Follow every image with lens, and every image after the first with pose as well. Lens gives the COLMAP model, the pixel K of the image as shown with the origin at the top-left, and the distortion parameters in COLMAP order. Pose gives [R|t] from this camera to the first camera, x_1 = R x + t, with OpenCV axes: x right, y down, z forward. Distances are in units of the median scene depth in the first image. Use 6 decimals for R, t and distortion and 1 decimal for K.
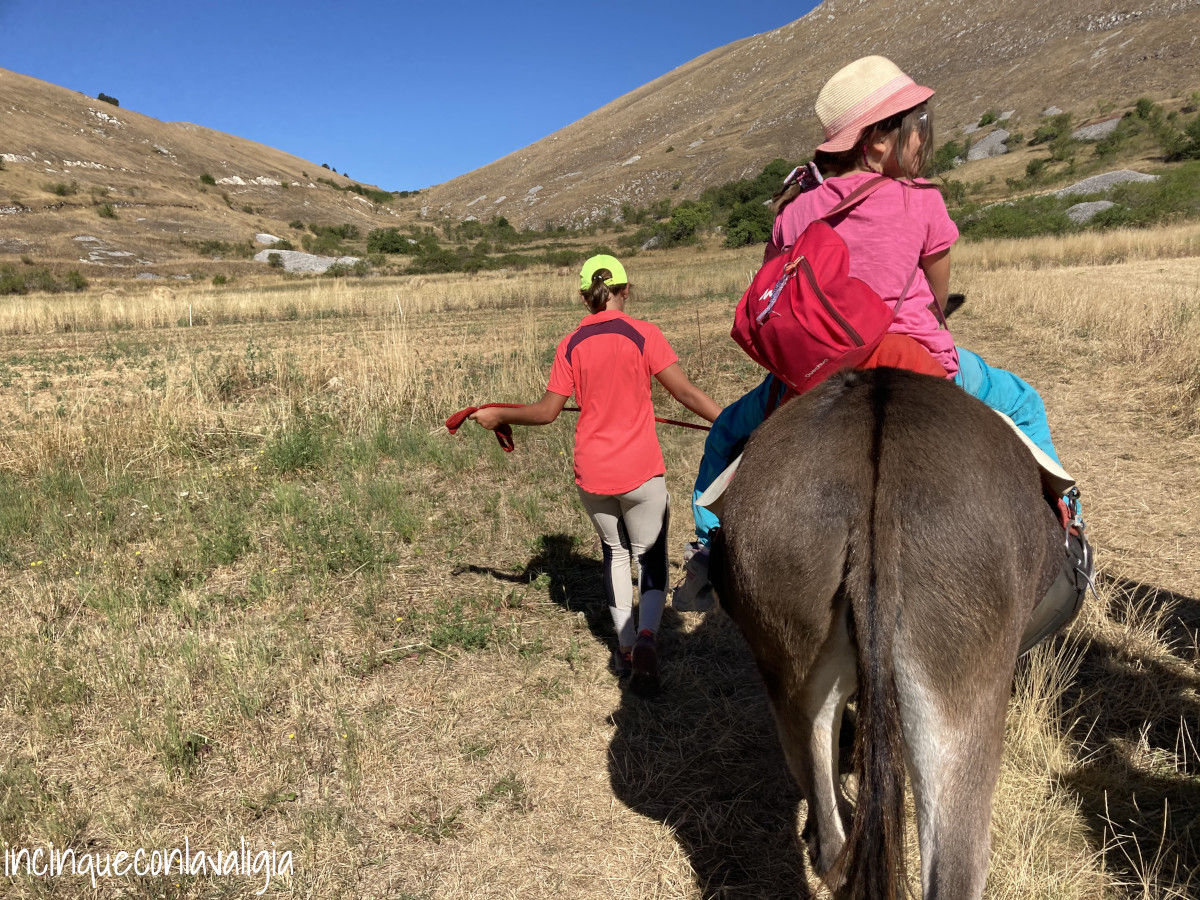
lens RADIAL K [[947.2, 0, 600.0], [0, 947.2, 450.0], [0, 0, 1]] dist [0.013060, -0.005981]
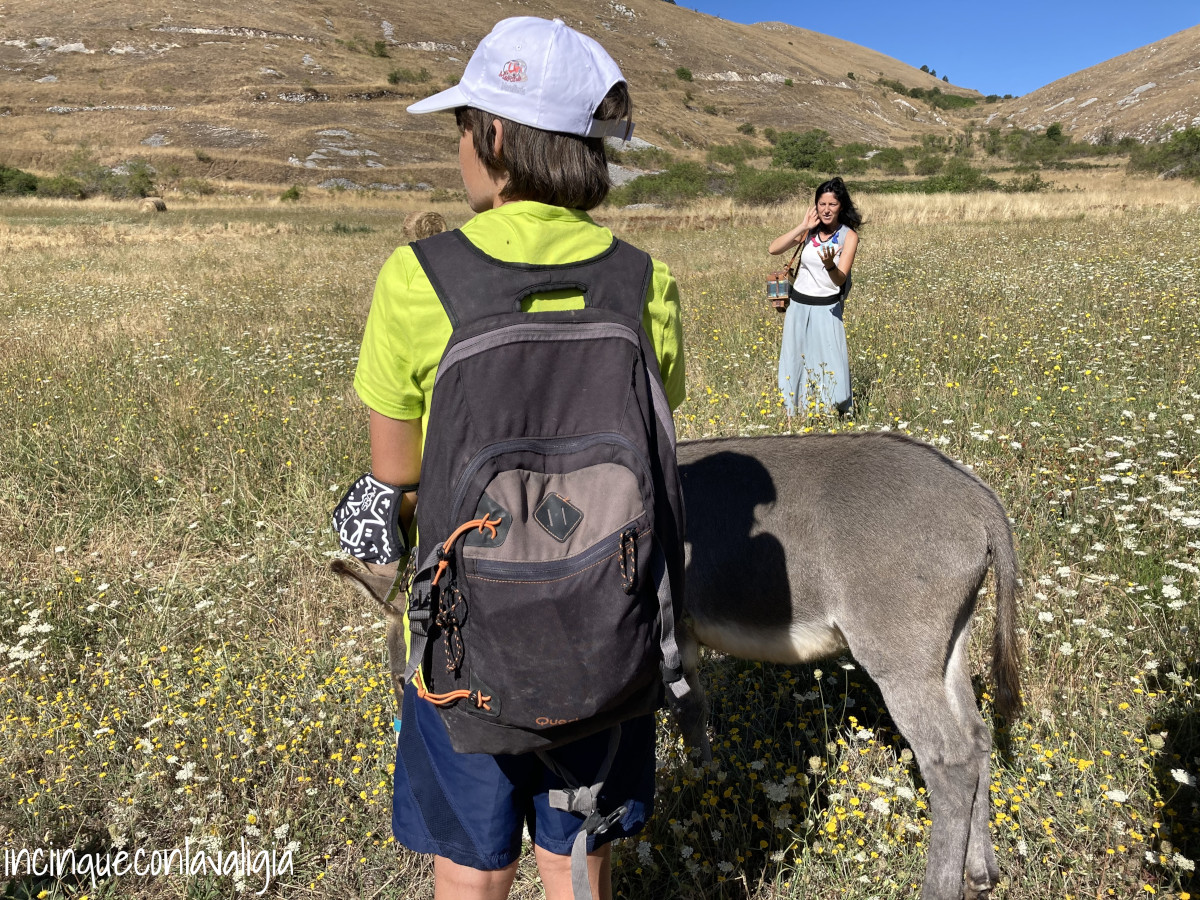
lens RADIAL K [[947.2, 0, 600.0], [0, 947.2, 450.0], [0, 0, 1]] dist [0.013060, -0.005981]
pose [[0.802422, 0.211410, -0.558055, 0.081349], [-0.162379, 0.977211, 0.136718, -0.048633], [0.574241, -0.019089, 0.818464, 0.213060]]
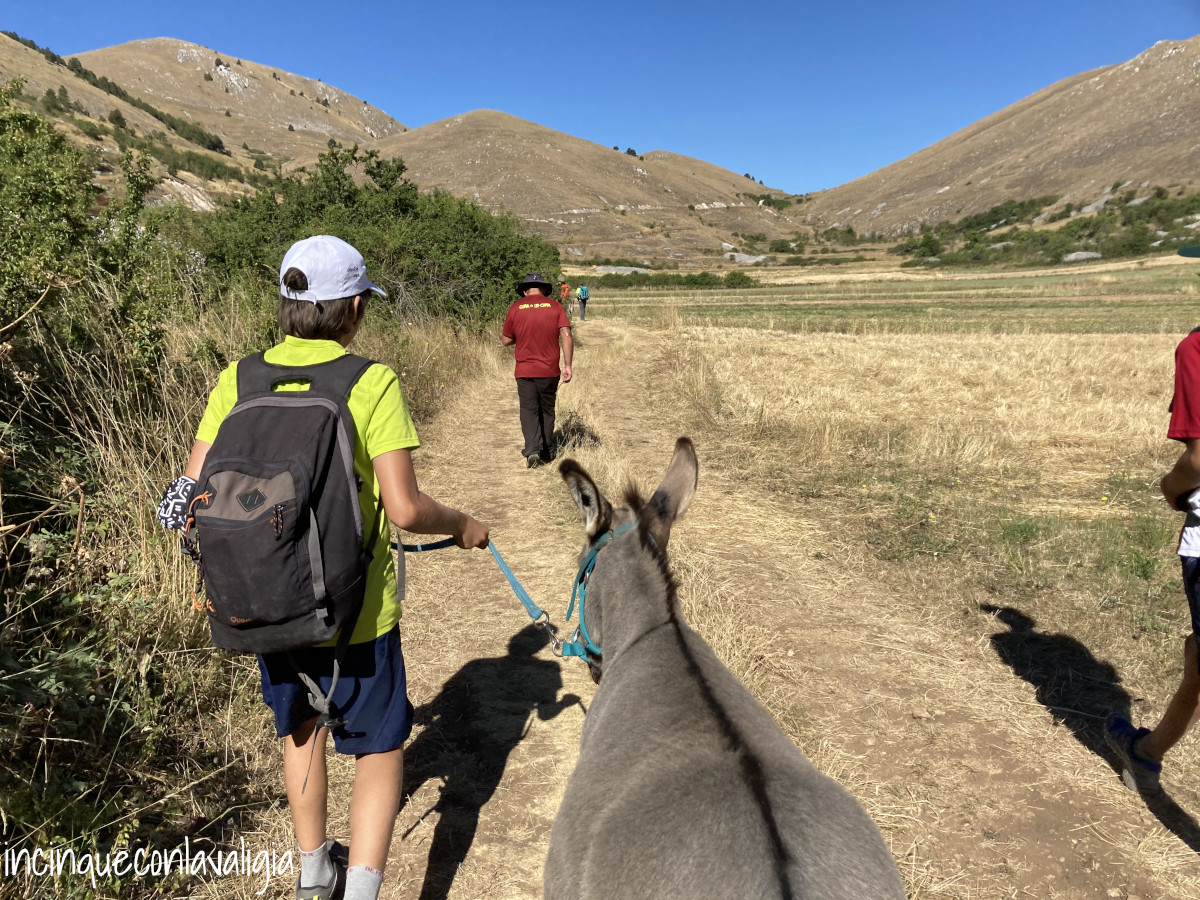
lens RADIAL K [[947.2, 0, 600.0], [0, 947.2, 450.0], [0, 0, 1]] dist [0.013060, -0.005981]
pose [[0.917079, 0.108420, -0.383681, 0.191265], [-0.097491, 0.994084, 0.047882, 0.119182], [0.386603, -0.006506, 0.922223, -0.784773]]
